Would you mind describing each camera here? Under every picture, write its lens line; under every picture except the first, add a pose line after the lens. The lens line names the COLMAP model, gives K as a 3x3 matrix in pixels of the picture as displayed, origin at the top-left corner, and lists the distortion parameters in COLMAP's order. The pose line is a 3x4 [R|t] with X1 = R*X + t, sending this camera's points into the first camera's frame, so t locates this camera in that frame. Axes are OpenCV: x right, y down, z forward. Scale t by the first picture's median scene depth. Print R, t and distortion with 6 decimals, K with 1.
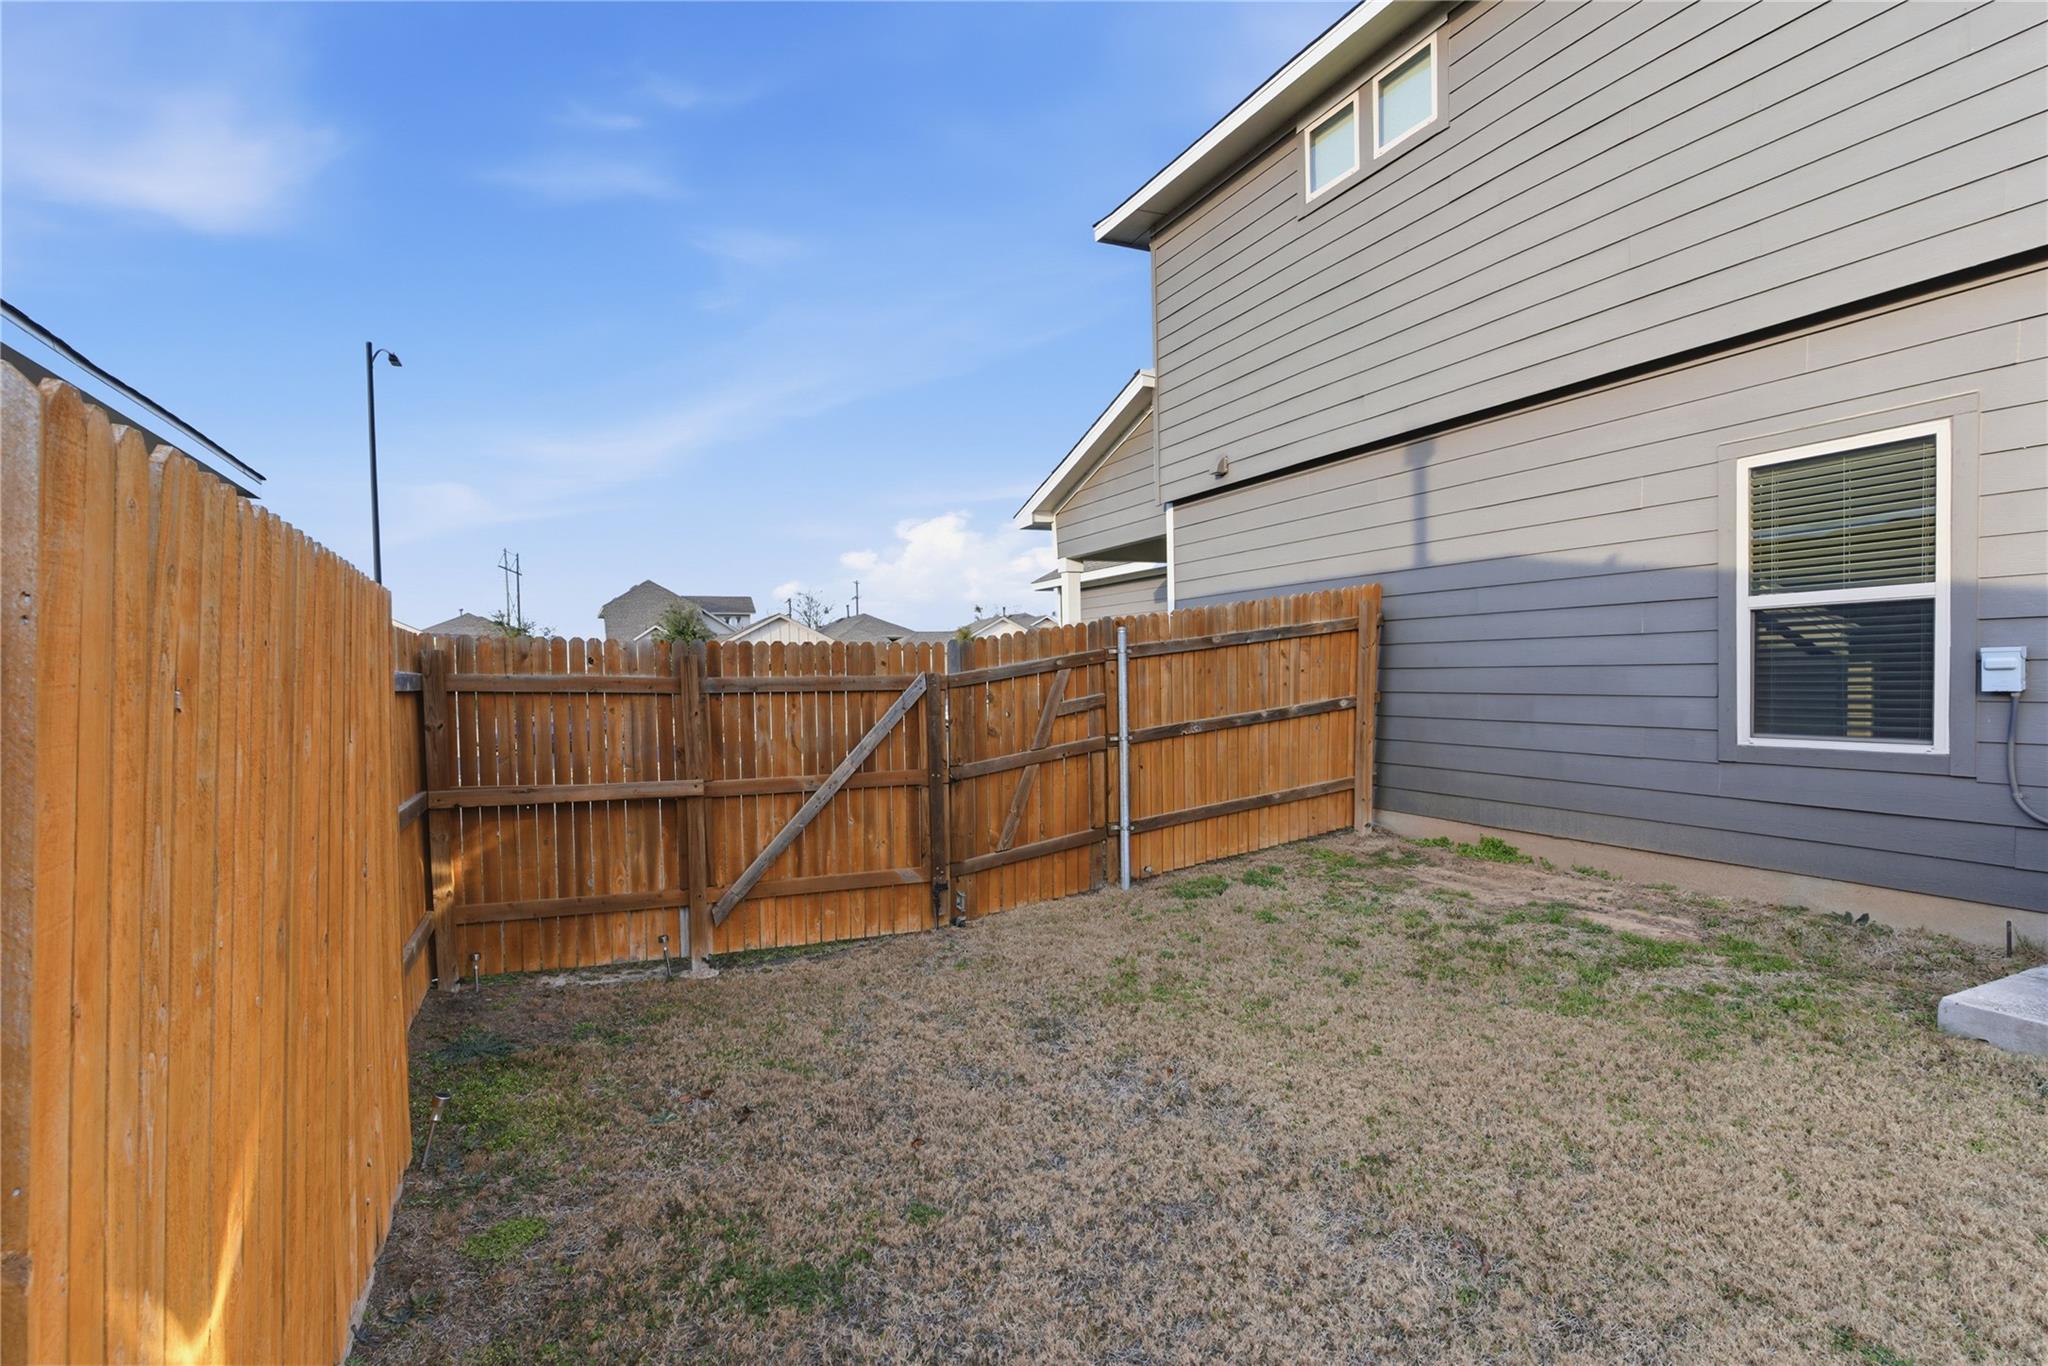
lens RADIAL K [[1000.4, 0, 1019.8], [0, 1000.4, 673.8], [0, 0, 1]] dist [-0.000522, -0.004664]
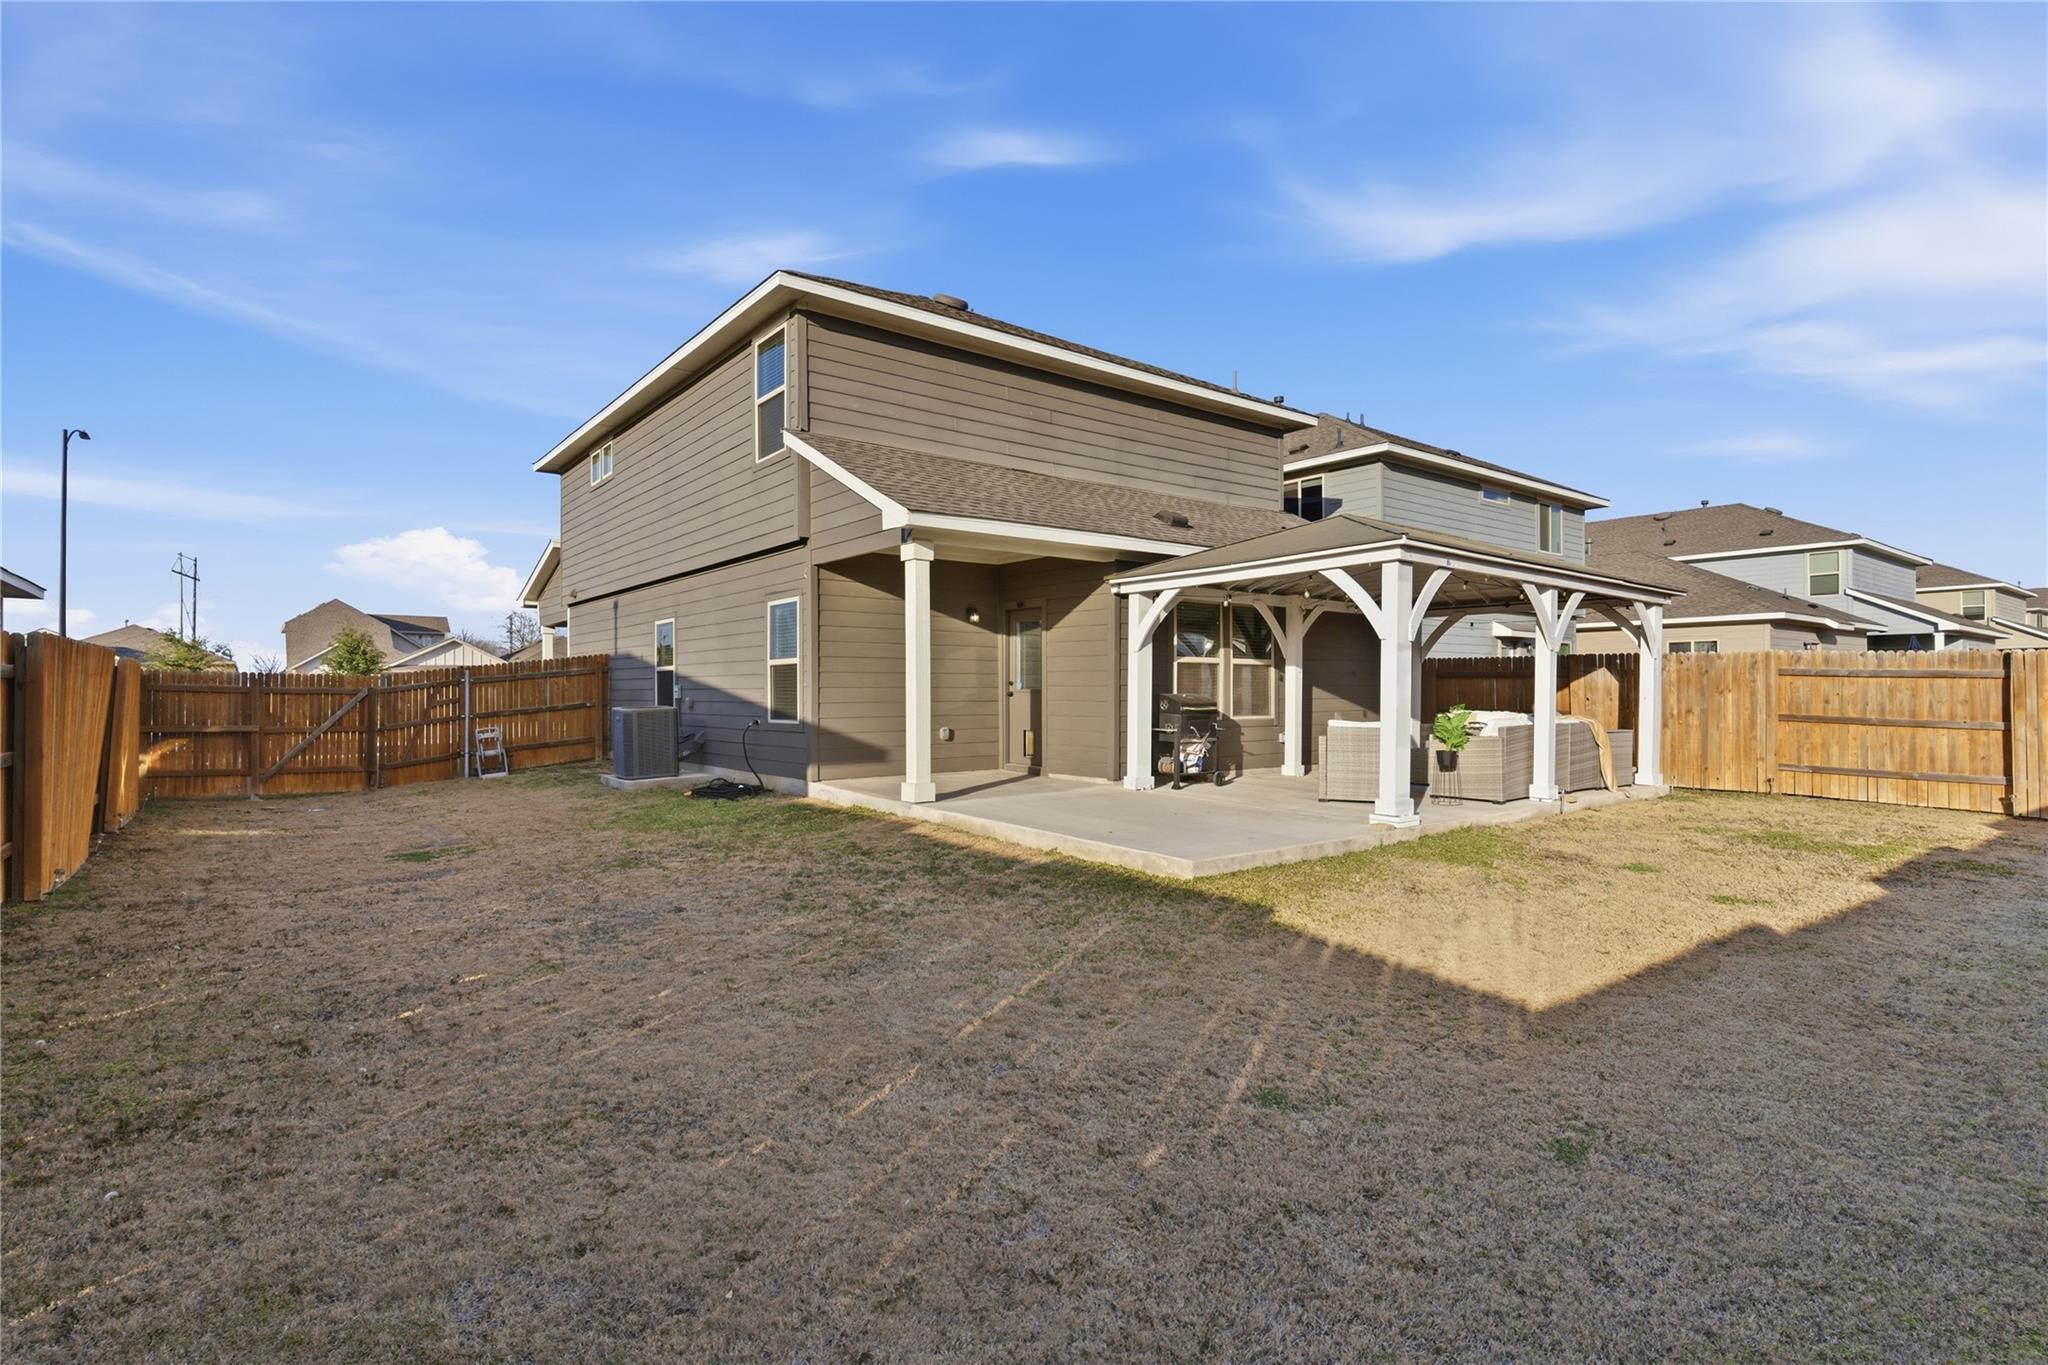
lens RADIAL K [[1000.4, 0, 1018.8], [0, 1000.4, 682.7], [0, 0, 1]] dist [-0.000522, -0.004664]
pose [[0.974569, 0.024119, 0.222788, 0.868202], [-0.020308, 0.999606, -0.019384, 0.003905], [-0.223167, 0.014367, 0.974674, -1.667726]]
